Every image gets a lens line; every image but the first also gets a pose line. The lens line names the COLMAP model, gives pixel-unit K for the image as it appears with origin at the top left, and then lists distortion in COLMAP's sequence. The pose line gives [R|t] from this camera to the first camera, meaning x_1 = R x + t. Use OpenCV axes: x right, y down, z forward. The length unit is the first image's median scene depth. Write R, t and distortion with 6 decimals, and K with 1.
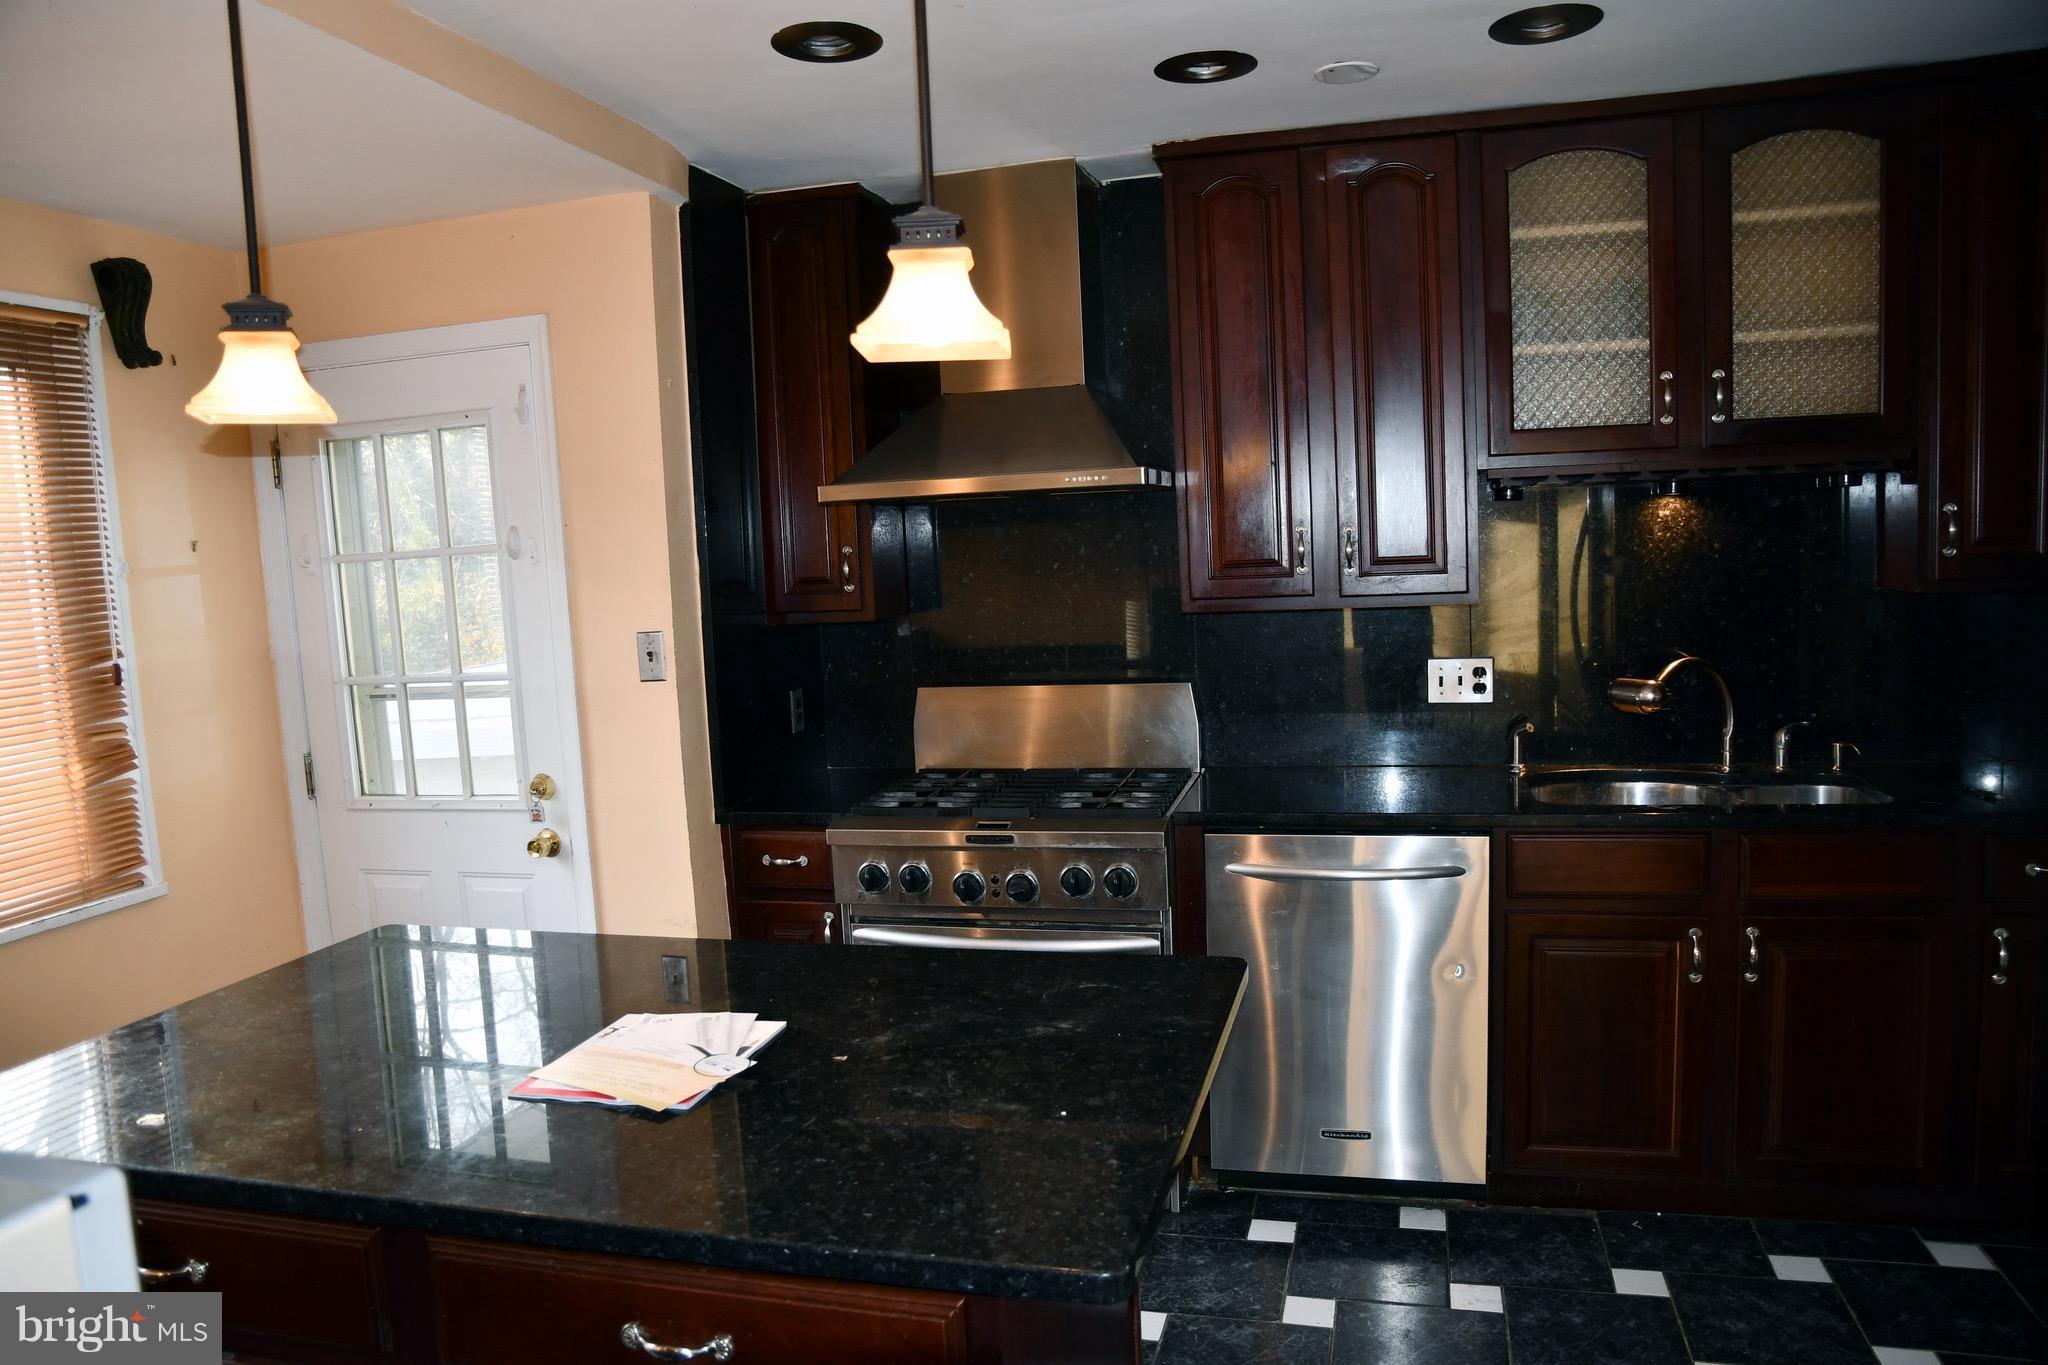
lens RADIAL K [[1430.7, 0, 996.5], [0, 1430.7, 683.3], [0, 0, 1]] dist [-0.140747, 0.092620]
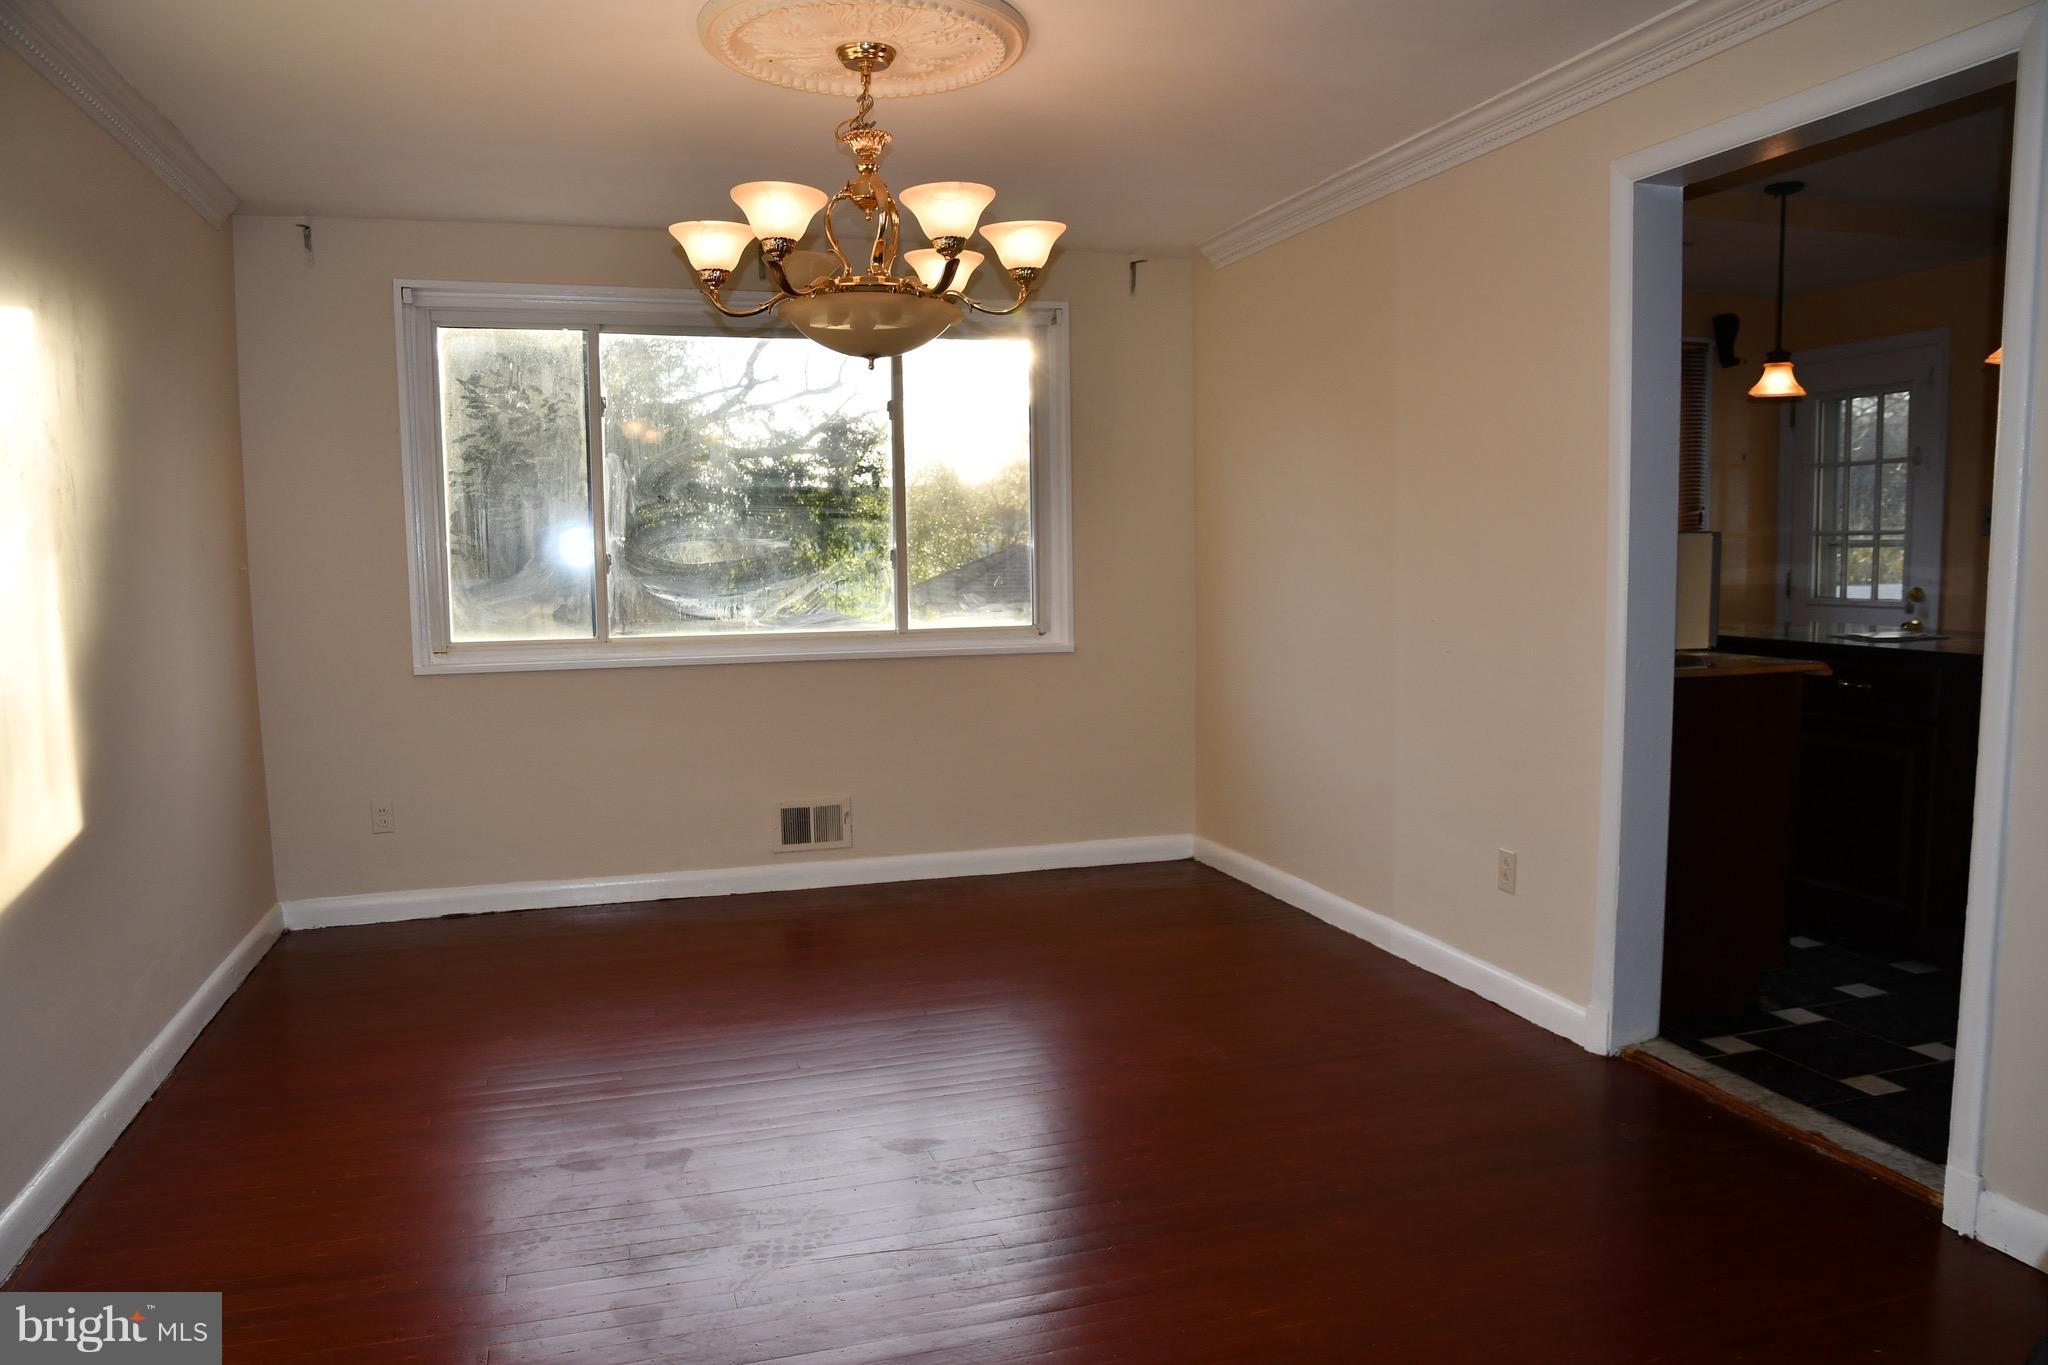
lens RADIAL K [[1430.7, 0, 996.5], [0, 1430.7, 683.3], [0, 0, 1]] dist [-0.140747, 0.092620]
pose [[0.525223, 0.133769, -0.840385, 0.564926], [-0.112633, 0.989807, 0.087160, 0.172840], [0.843478, 0.048876, 0.534936, -0.955496]]
